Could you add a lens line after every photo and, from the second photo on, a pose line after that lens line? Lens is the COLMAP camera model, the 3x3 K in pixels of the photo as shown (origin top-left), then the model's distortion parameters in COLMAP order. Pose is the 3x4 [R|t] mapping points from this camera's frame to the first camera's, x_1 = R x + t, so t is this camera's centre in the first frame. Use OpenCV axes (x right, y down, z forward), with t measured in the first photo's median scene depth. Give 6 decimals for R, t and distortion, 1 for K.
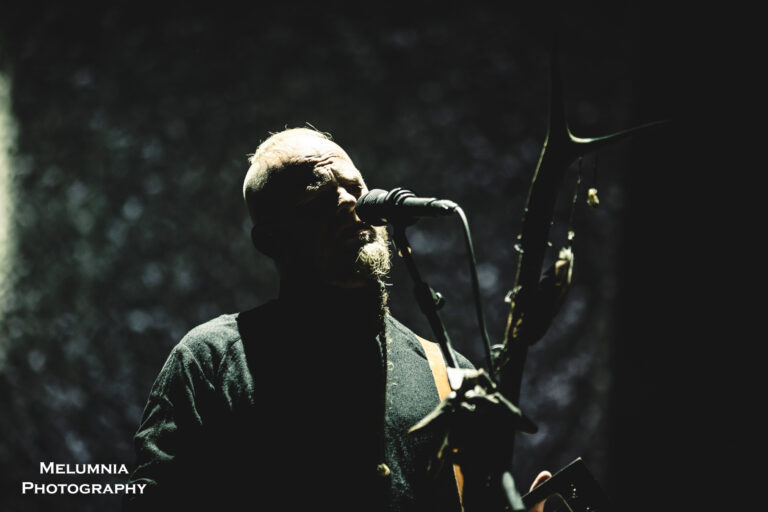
lens RADIAL K [[3756.1, 0, 382.3], [0, 3756.1, 255.5], [0, 0, 1]] dist [0.876827, 0.000000]
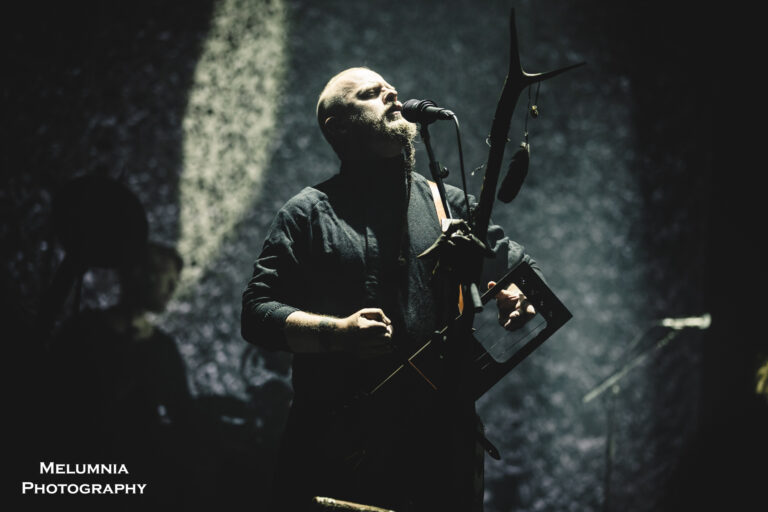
lens RADIAL K [[2873.8, 0, 377.9], [0, 2873.8, 253.4], [0, 0, 1]] dist [0.079963, 0.000000]
pose [[0.995778, 0.006897, -0.091530, 0.104164], [0.000709, 0.996565, 0.082809, -0.058070], [0.091786, -0.082524, 0.992353, -0.240389]]
